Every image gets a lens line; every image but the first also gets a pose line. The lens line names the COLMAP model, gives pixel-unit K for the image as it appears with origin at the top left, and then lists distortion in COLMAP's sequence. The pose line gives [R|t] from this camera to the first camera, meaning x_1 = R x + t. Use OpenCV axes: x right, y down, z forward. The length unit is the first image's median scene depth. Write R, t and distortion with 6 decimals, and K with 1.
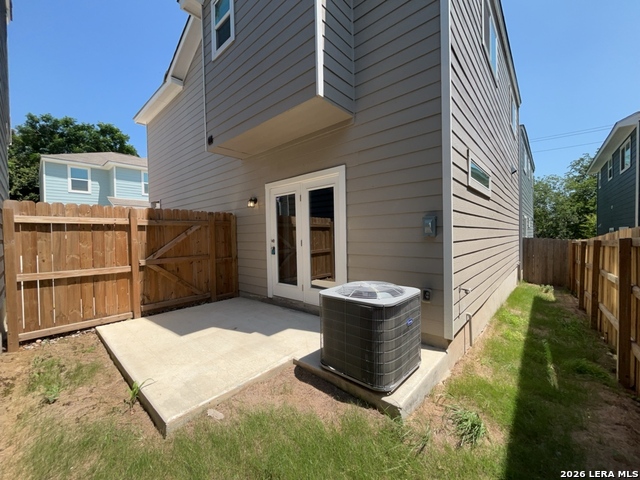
lens RADIAL K [[258.3, 0, 321.2], [0, 258.3, 241.0], [0, 0, 1]] dist [-0.002761, -0.000175]
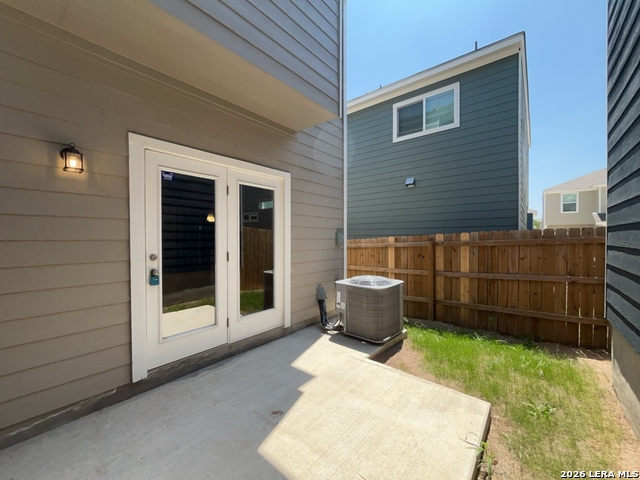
lens RADIAL K [[258.3, 0, 321.5], [0, 258.3, 240.0], [0, 0, 1]] dist [-0.002761, -0.000175]
pose [[-0.030222, 0.004520, 0.999533, -0.894959], [0.021328, 0.999765, -0.003876, -0.032659], [-0.999316, 0.021201, -0.030312, 0.908884]]
